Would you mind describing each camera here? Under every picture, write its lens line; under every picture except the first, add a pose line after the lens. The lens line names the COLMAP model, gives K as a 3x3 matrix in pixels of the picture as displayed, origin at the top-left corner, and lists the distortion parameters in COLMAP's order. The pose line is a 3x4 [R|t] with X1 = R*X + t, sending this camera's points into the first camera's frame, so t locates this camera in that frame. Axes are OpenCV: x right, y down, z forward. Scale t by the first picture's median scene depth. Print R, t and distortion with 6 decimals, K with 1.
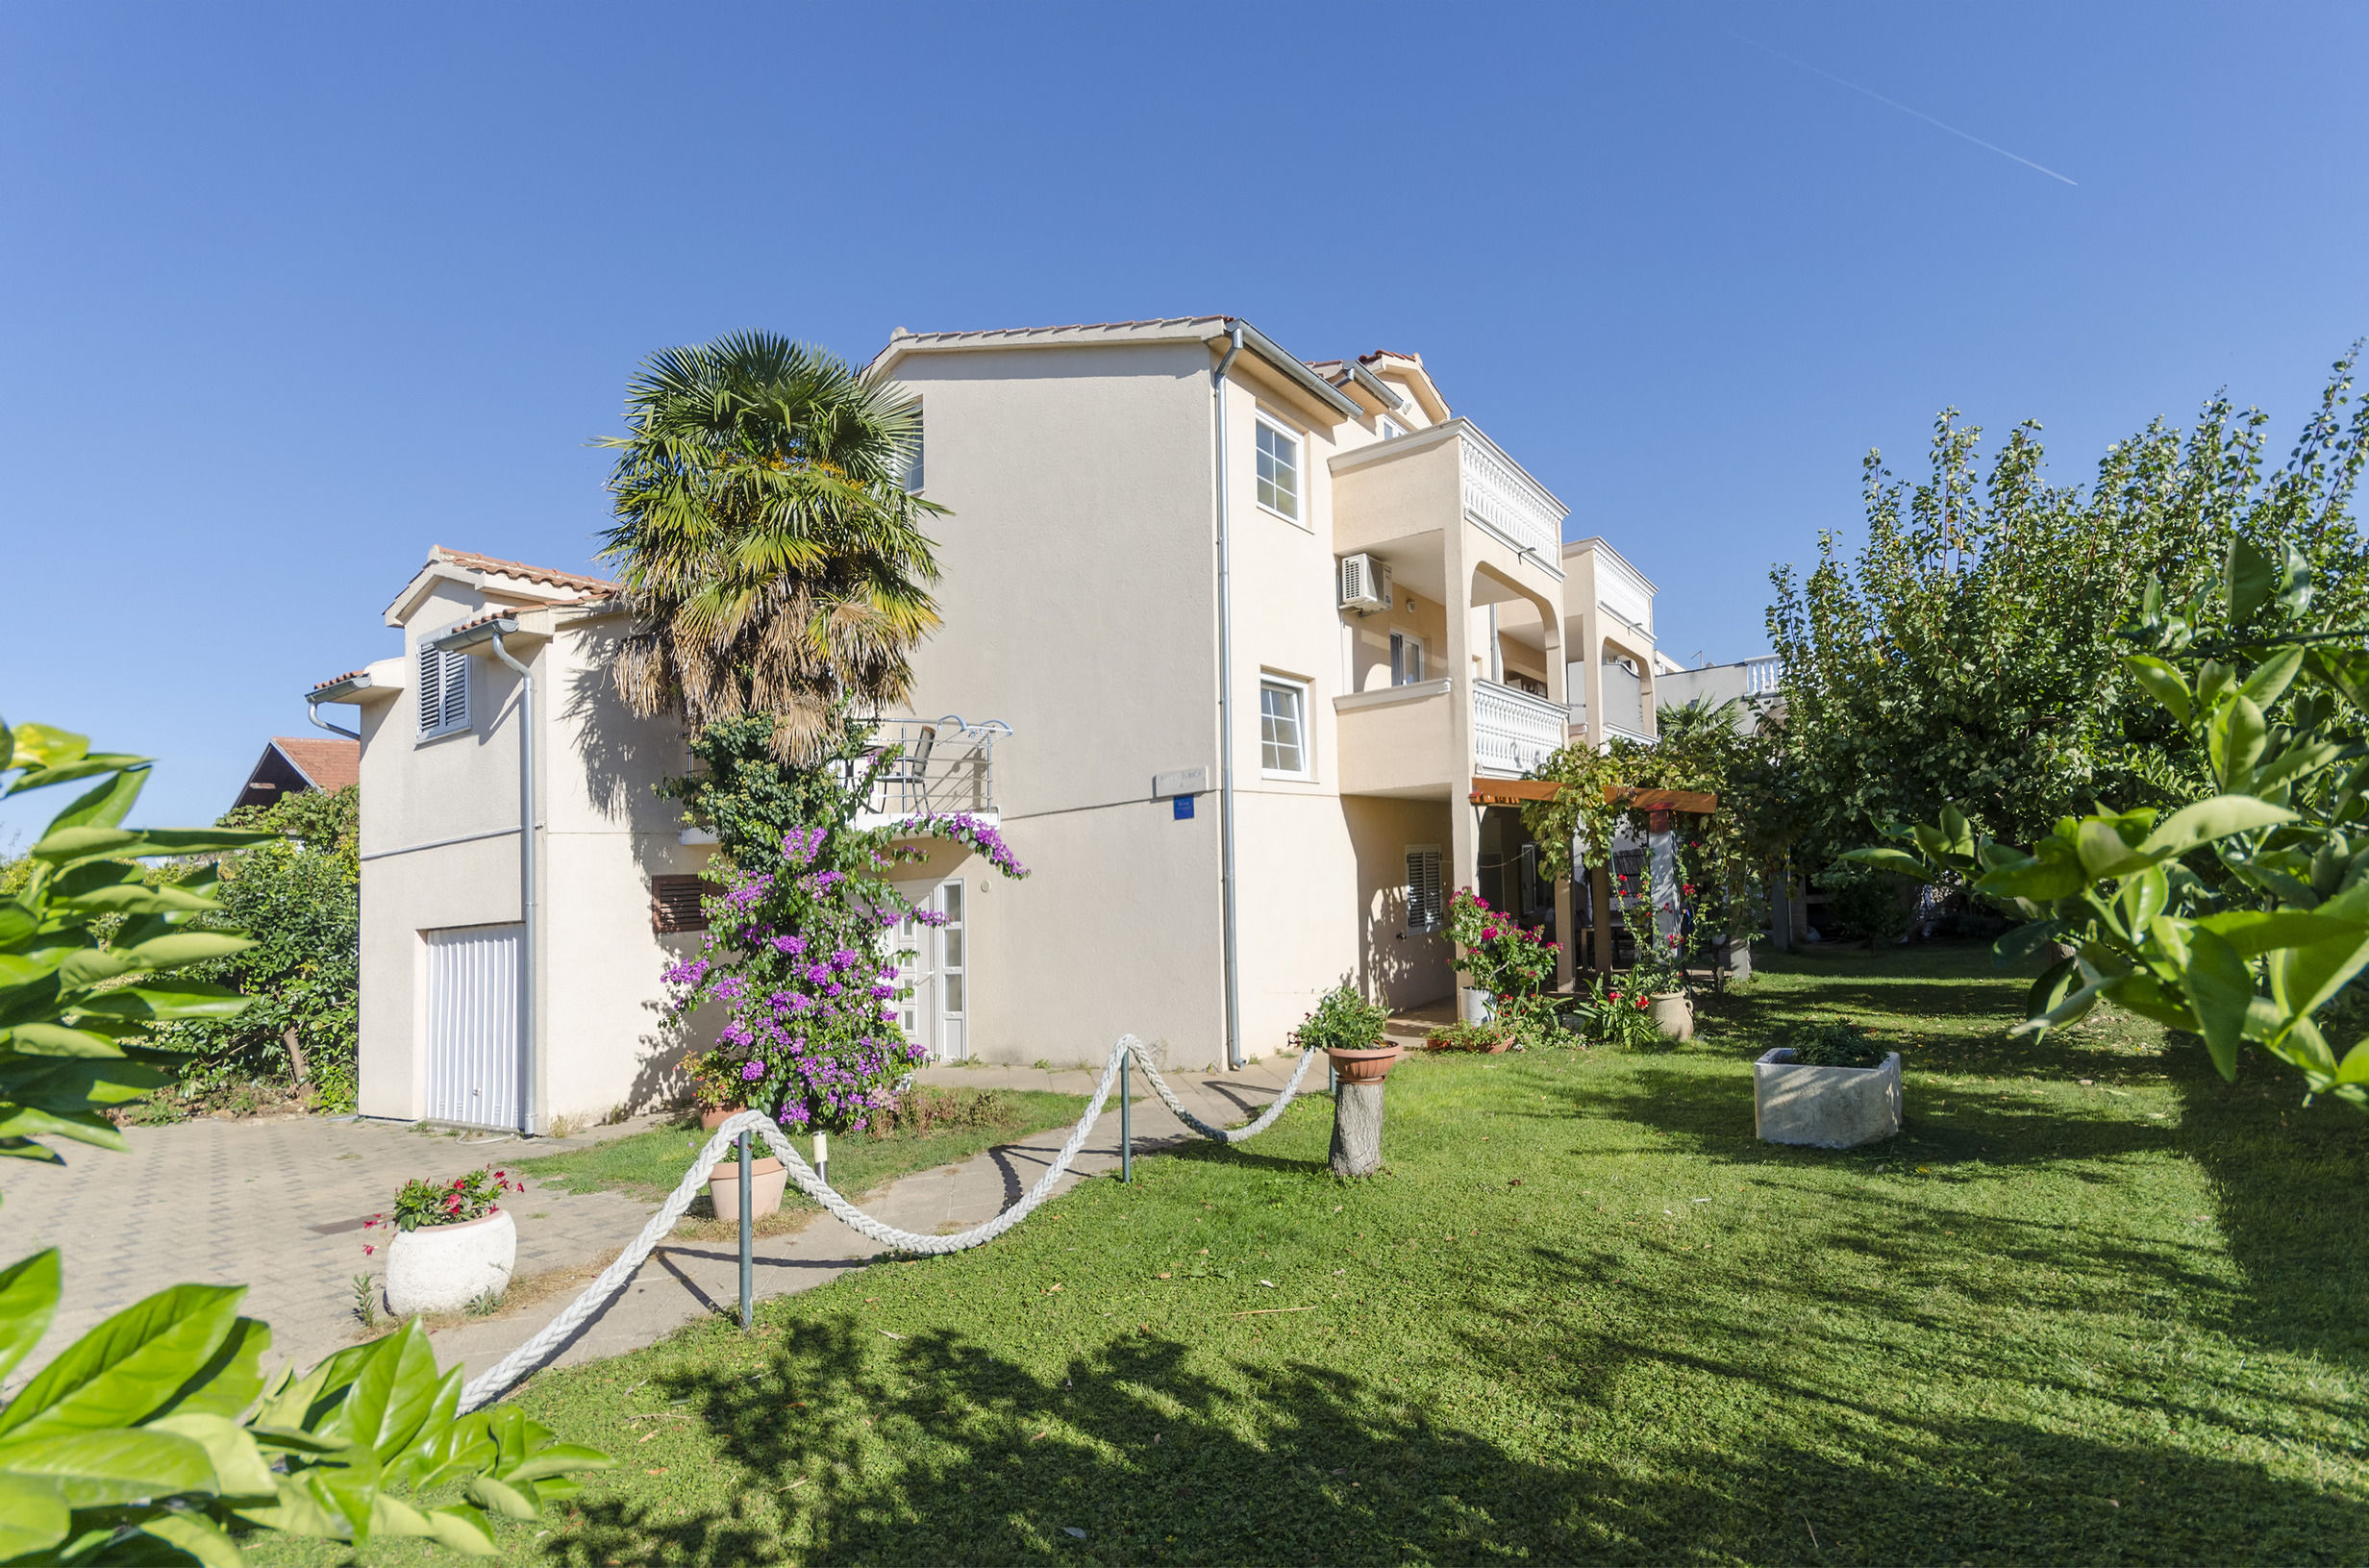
lens RADIAL K [[1095.0, 0, 1295.4], [0, 1095.0, 773.7], [0, 0, 1]] dist [-0.005049, 0.000694]
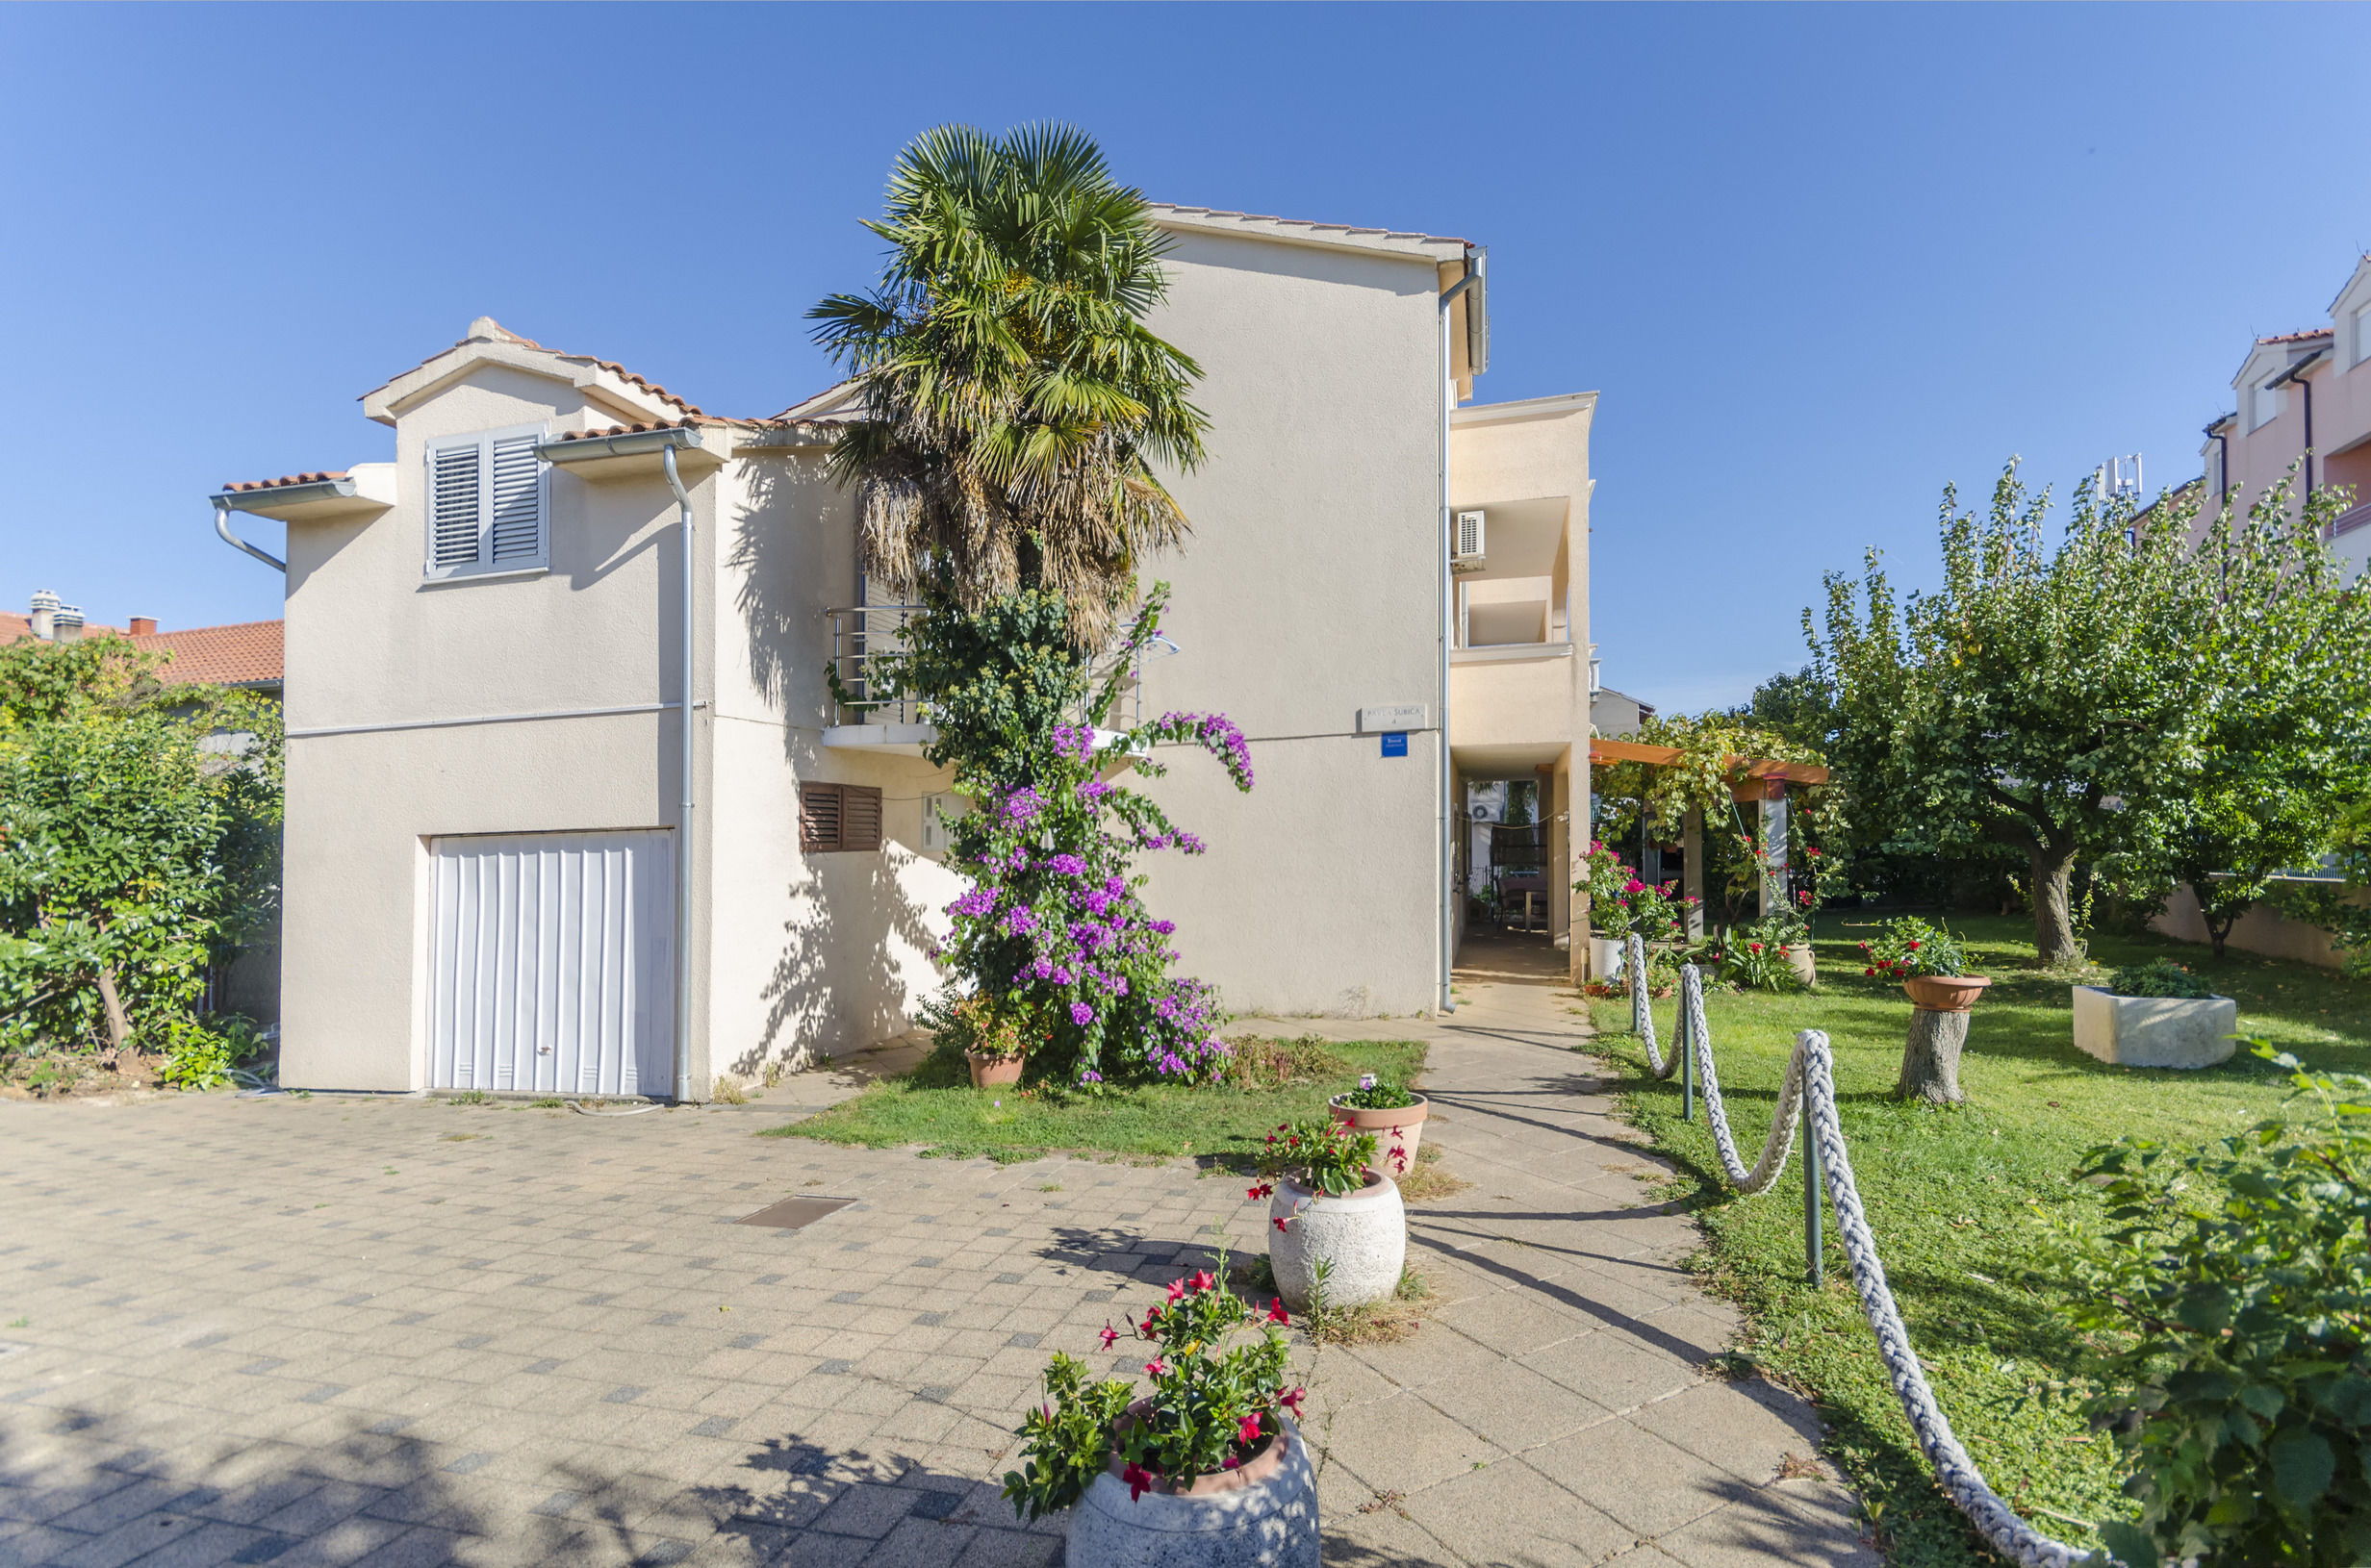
lens RADIAL K [[1031.8, 0, 1164.6], [0, 1031.8, 785.9], [0, 0, 1]] dist [-0.003708, 0.000044]
pose [[0.951877, 0.062171, 0.300107, -0.554692], [-0.069148, 0.997526, 0.012674, 0.068790], [-0.298577, -0.032815, 0.953821, 0.193845]]
